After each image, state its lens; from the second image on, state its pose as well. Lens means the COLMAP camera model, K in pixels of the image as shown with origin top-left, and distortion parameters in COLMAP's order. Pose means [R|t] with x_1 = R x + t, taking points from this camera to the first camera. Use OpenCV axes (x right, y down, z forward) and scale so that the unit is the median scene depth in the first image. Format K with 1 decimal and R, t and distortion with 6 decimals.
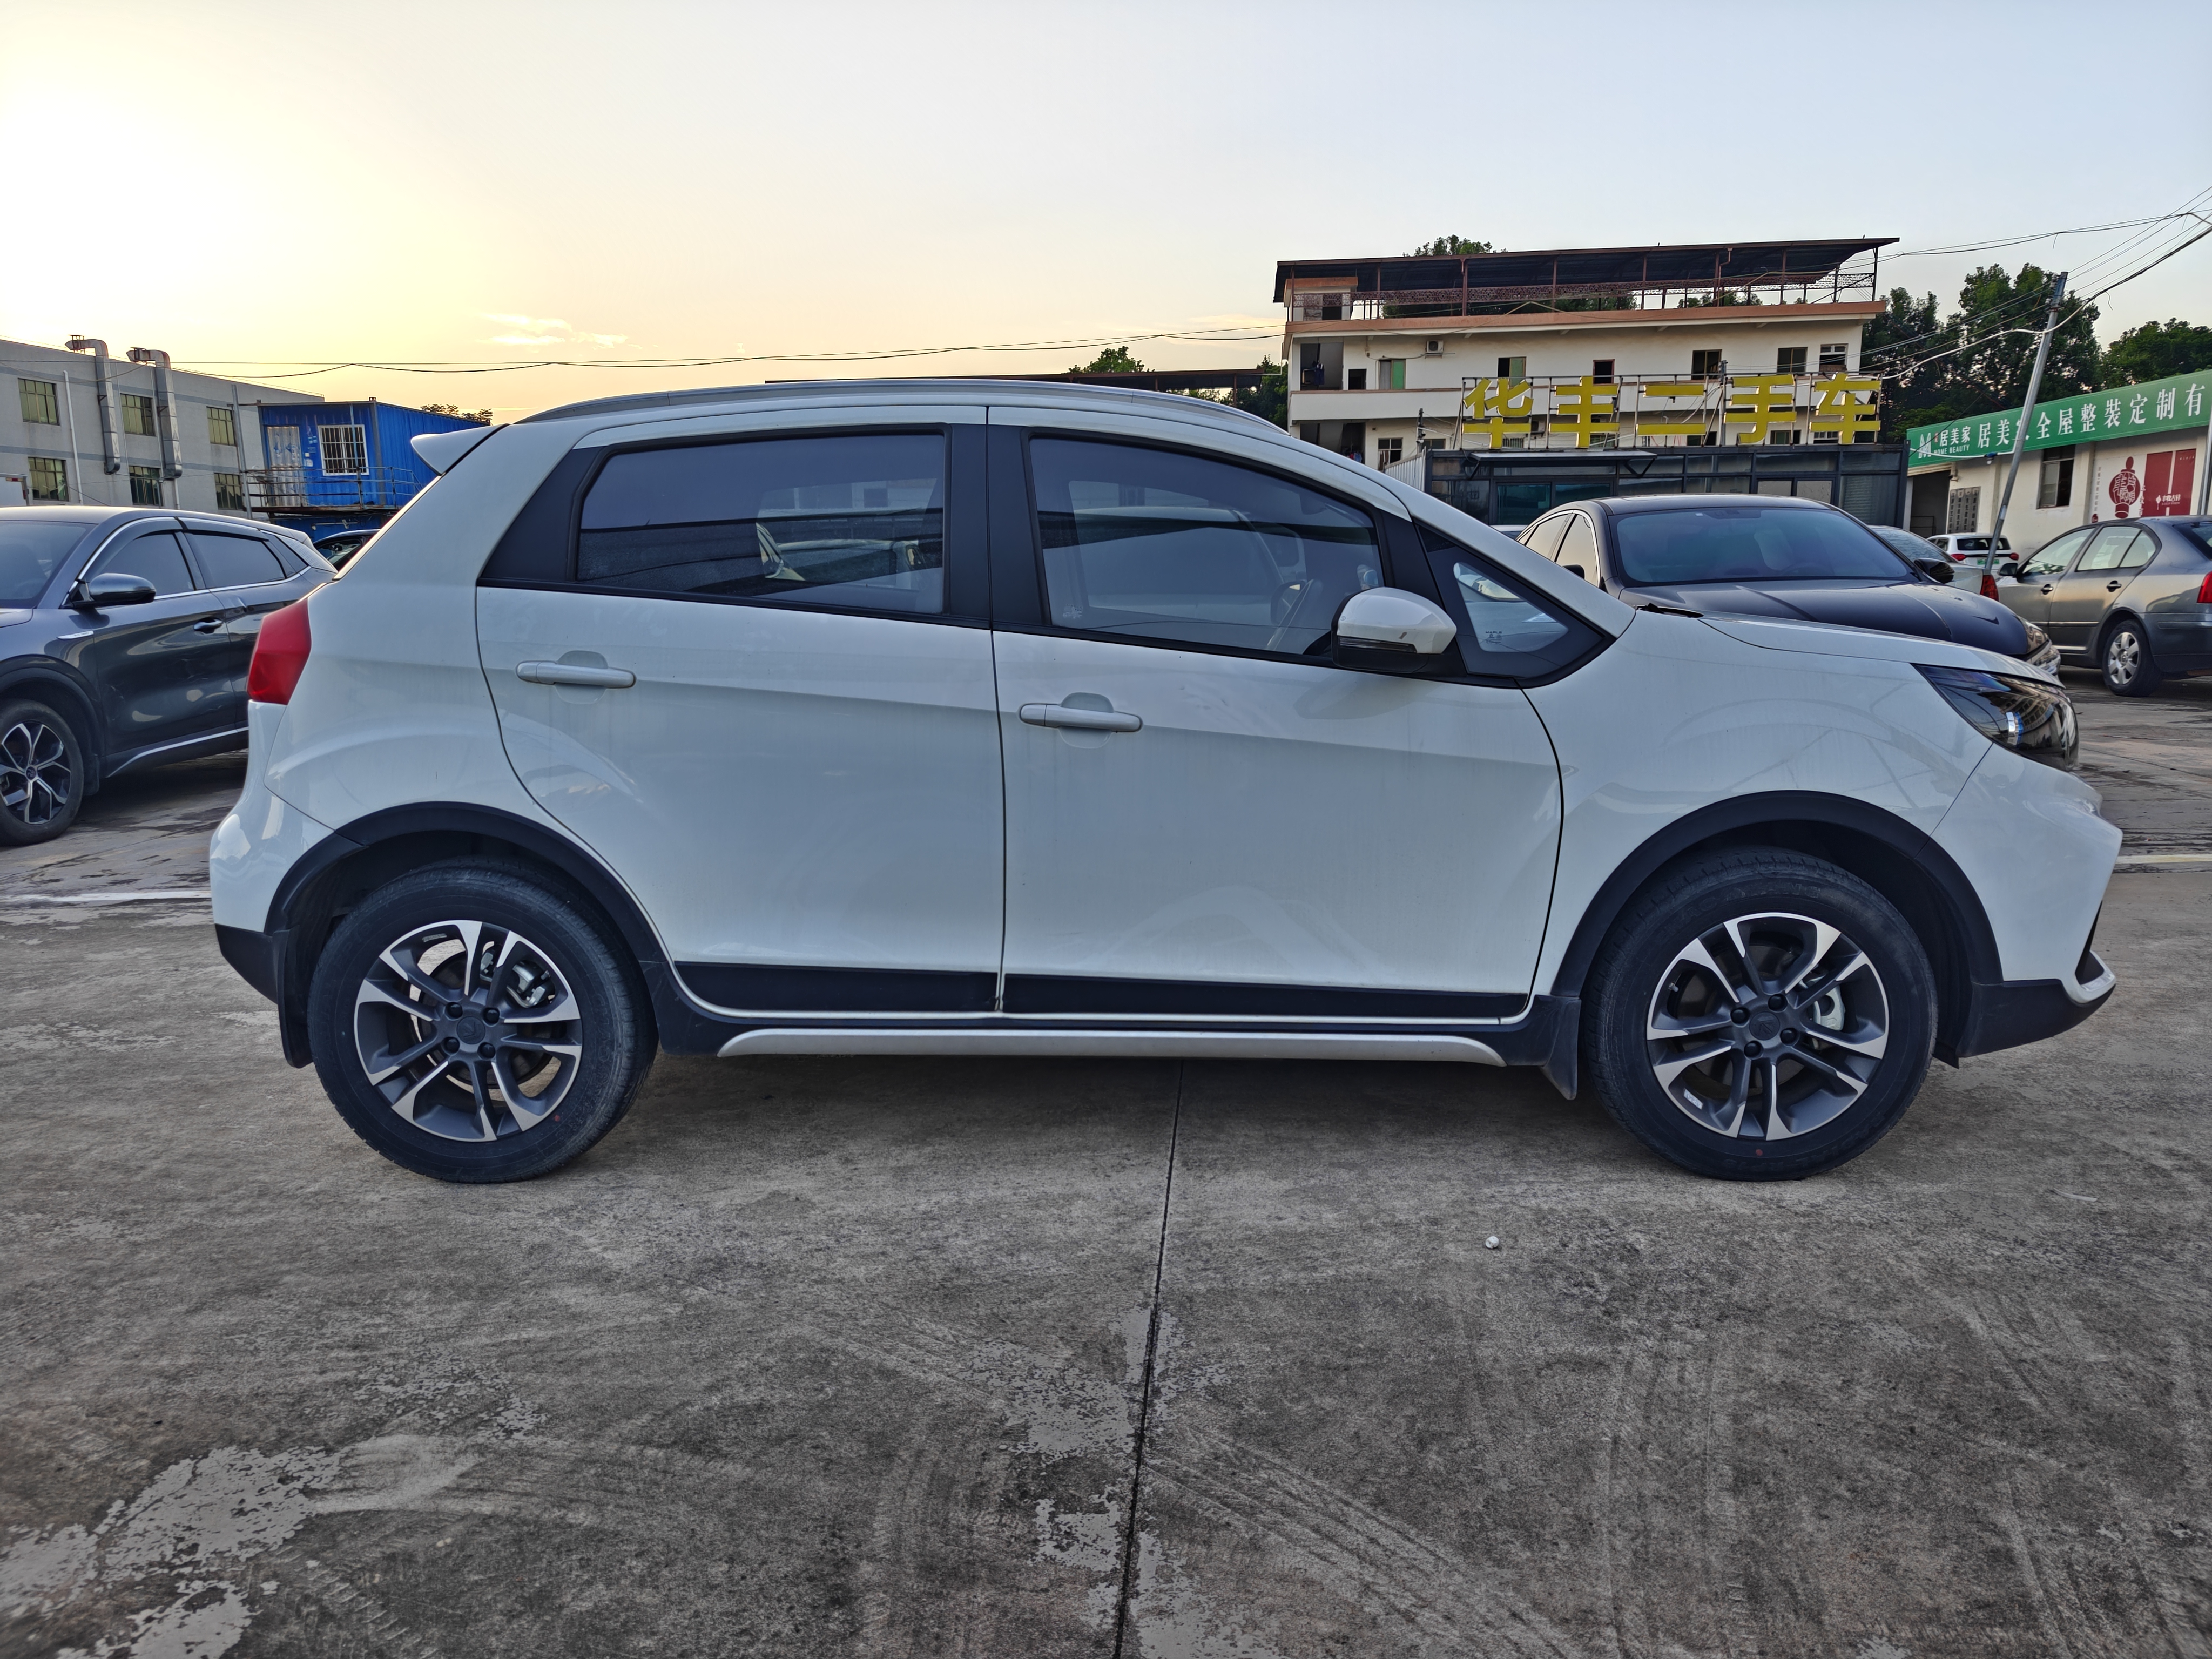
lens RADIAL K [[1505.2, 0, 1108.2], [0, 1505.2, 811.6], [0, 0, 1]] dist [0.055999, -0.061786]
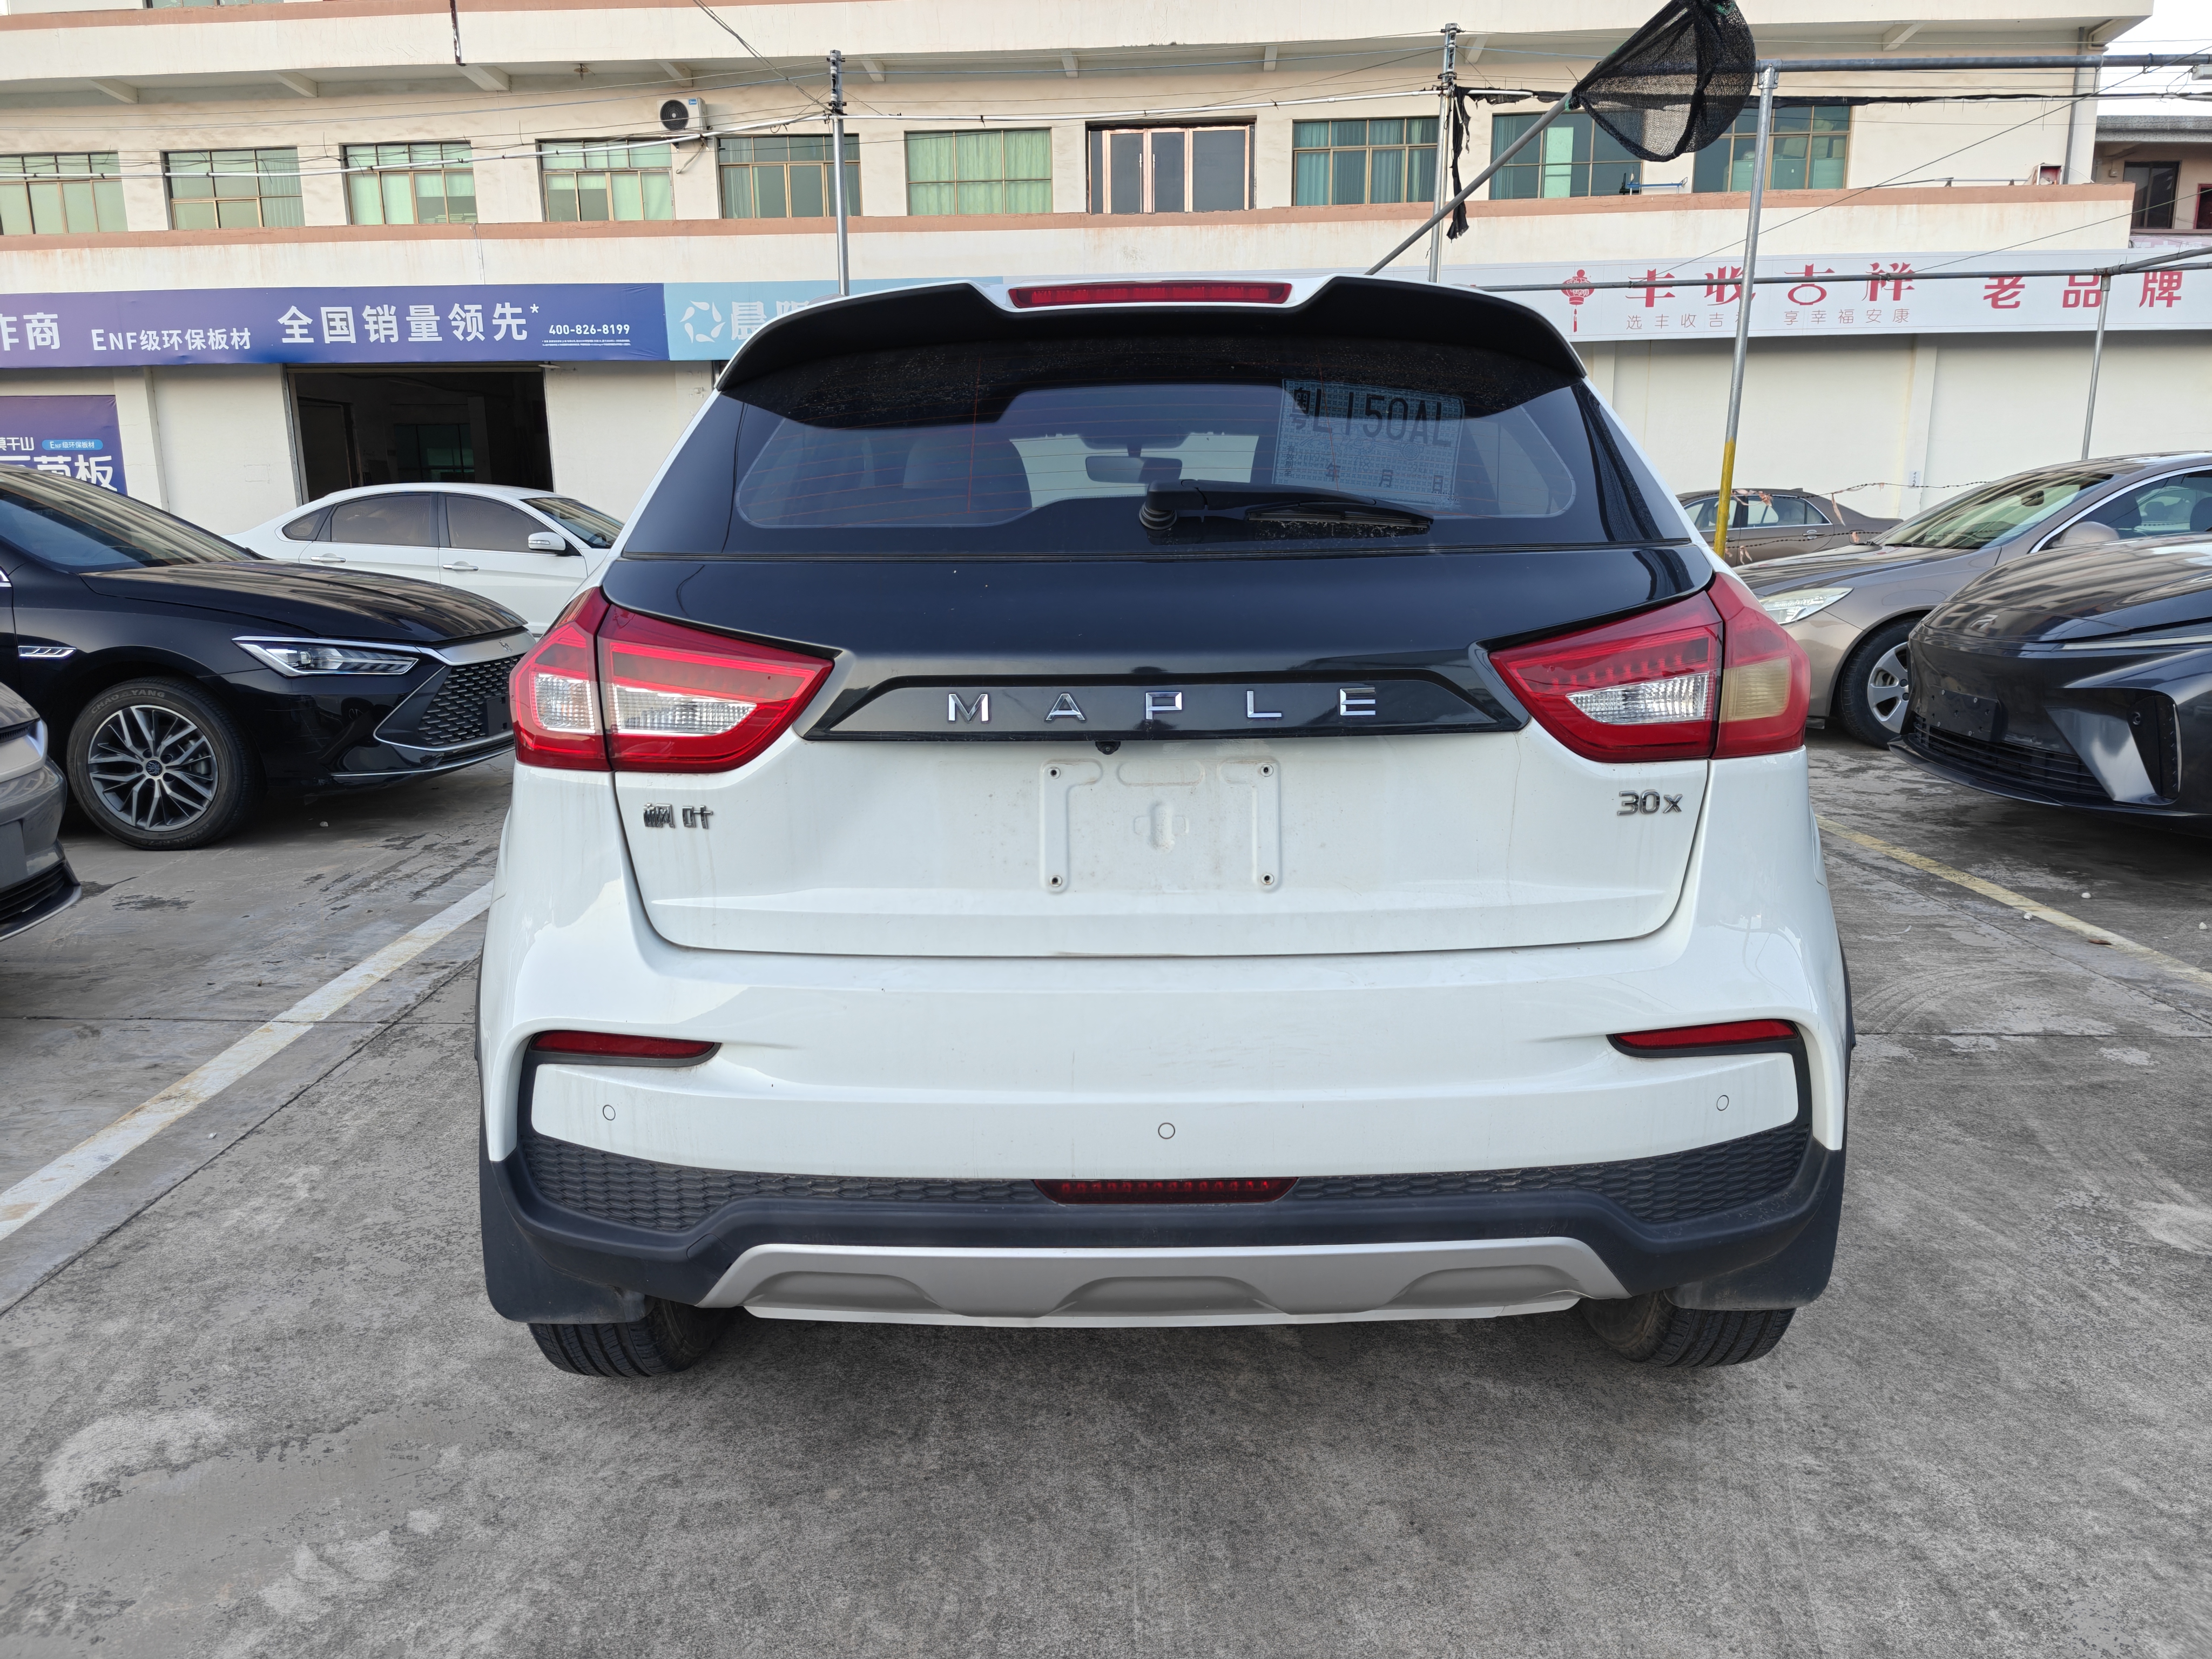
lens RADIAL K [[1505.2, 0, 1114.9], [0, 1505.2, 817.4], [0, 0, 1]] dist [0.055999, -0.061786]
pose [[-0.030985, -0.178536, 0.983445, -1.275650], [0.170196, 0.968606, 0.181204, -0.223019], [-0.984923, 0.172993, 0.000373, 1.427307]]
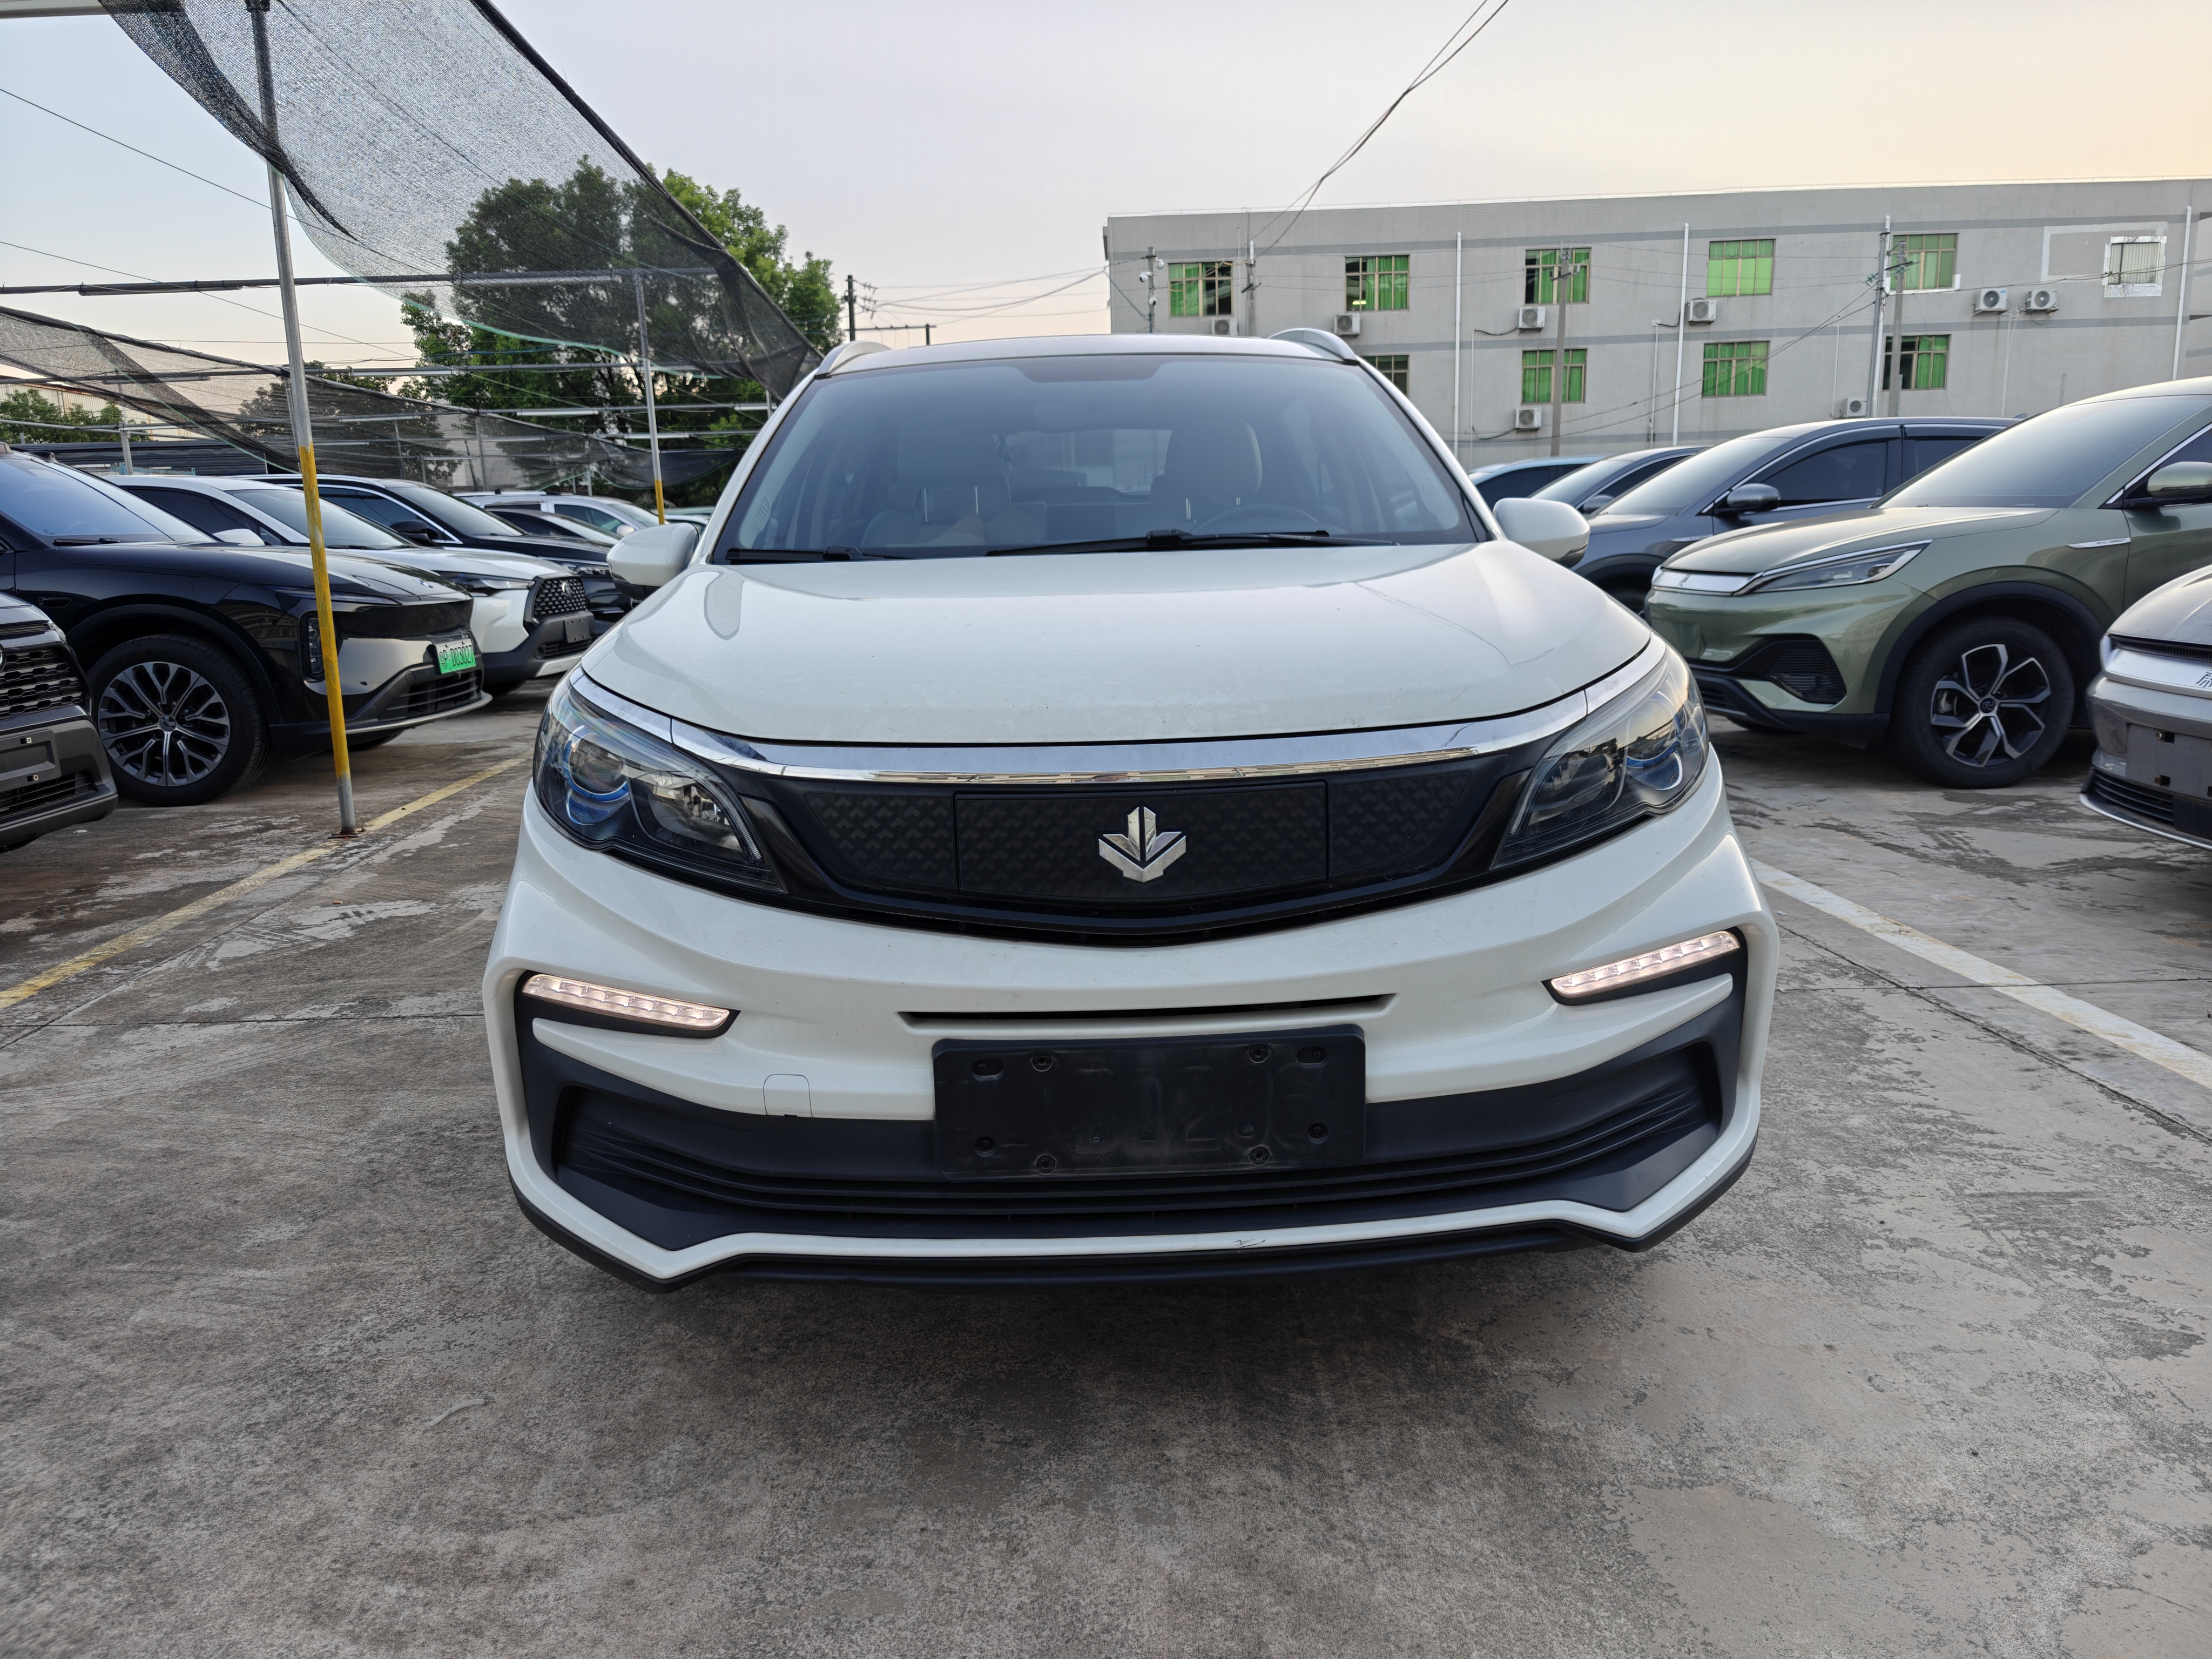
lens RADIAL K [[1505.2, 0, 1103.5], [0, 1505.2, 819.3], [0, 0, 1]] dist [0.055999, -0.061786]
pose [[0.066458, 0.206459, -0.976196, 1.380702], [-0.132181, 0.971558, 0.196479, -0.206526], [0.988995, 0.115976, 0.091858, 1.289447]]
